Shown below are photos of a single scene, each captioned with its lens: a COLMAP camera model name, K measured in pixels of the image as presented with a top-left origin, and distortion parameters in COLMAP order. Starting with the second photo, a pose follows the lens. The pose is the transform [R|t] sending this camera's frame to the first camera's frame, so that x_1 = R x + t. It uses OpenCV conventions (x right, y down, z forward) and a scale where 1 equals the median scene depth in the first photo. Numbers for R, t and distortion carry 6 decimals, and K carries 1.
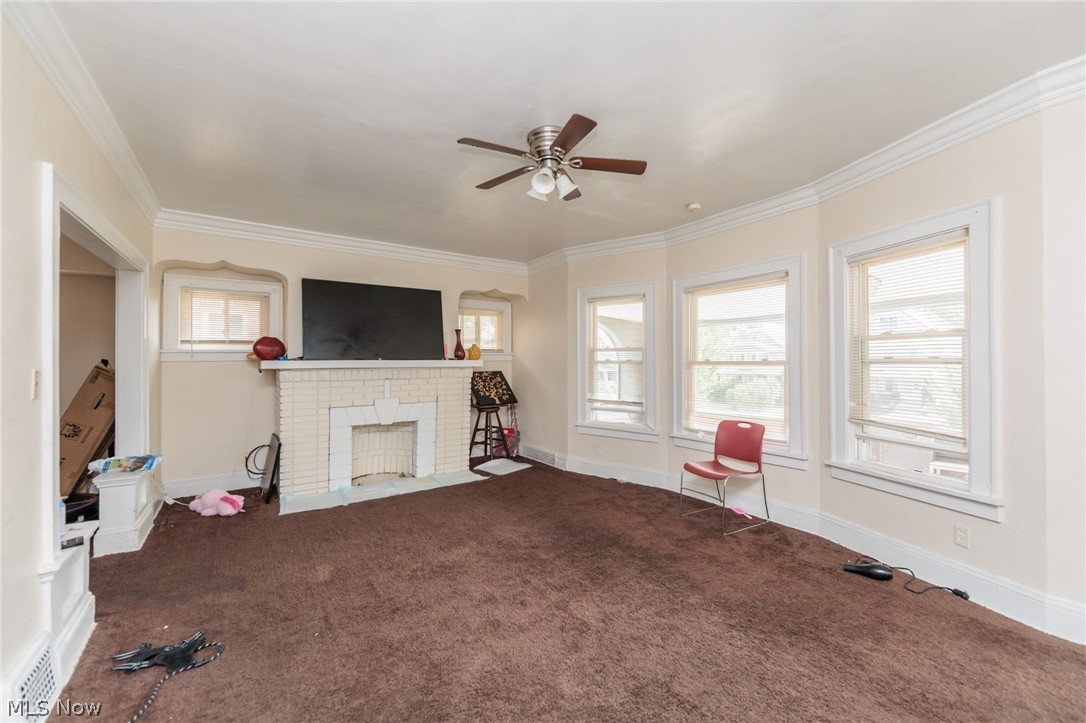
lens RADIAL K [[433.5, 0, 546.2], [0, 433.5, 361.8], [0, 0, 1]] dist [-0.002726, -0.000973]
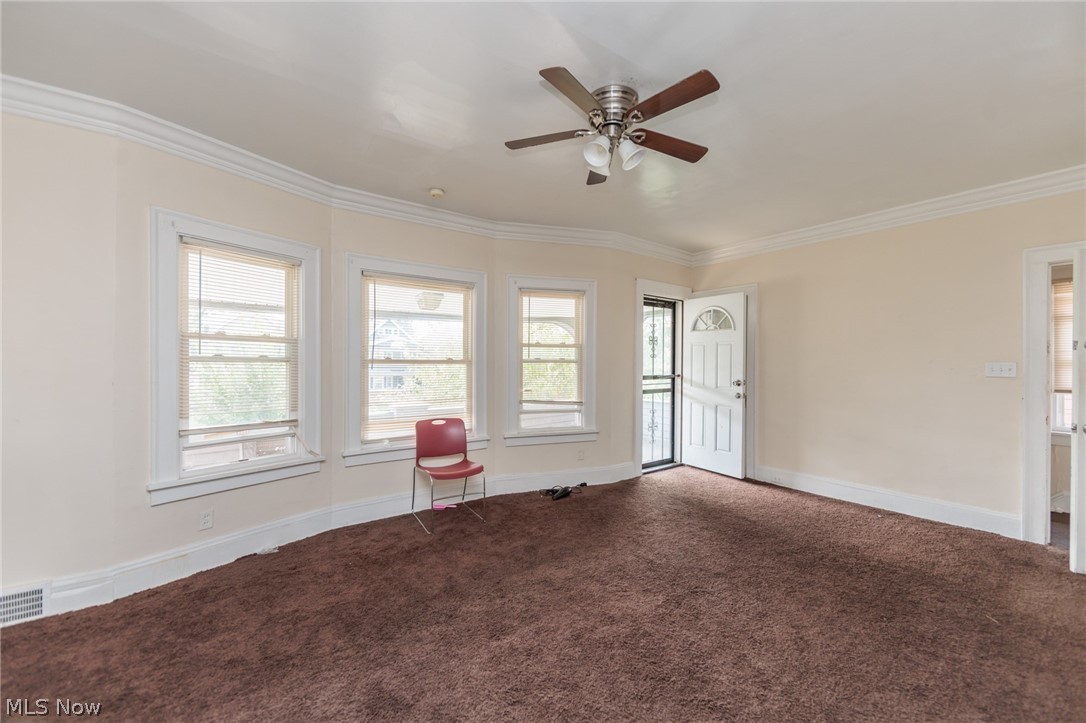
lens RADIAL K [[433.5, 0, 546.8], [0, 433.5, 361.3], [0, 0, 1]] dist [-0.002726, -0.000973]
pose [[-0.050569, 0.002618, 0.998717, -0.562743], [-0.005598, 0.999980, -0.002905, 0.003355], [-0.998705, -0.005738, -0.050554, 0.764349]]
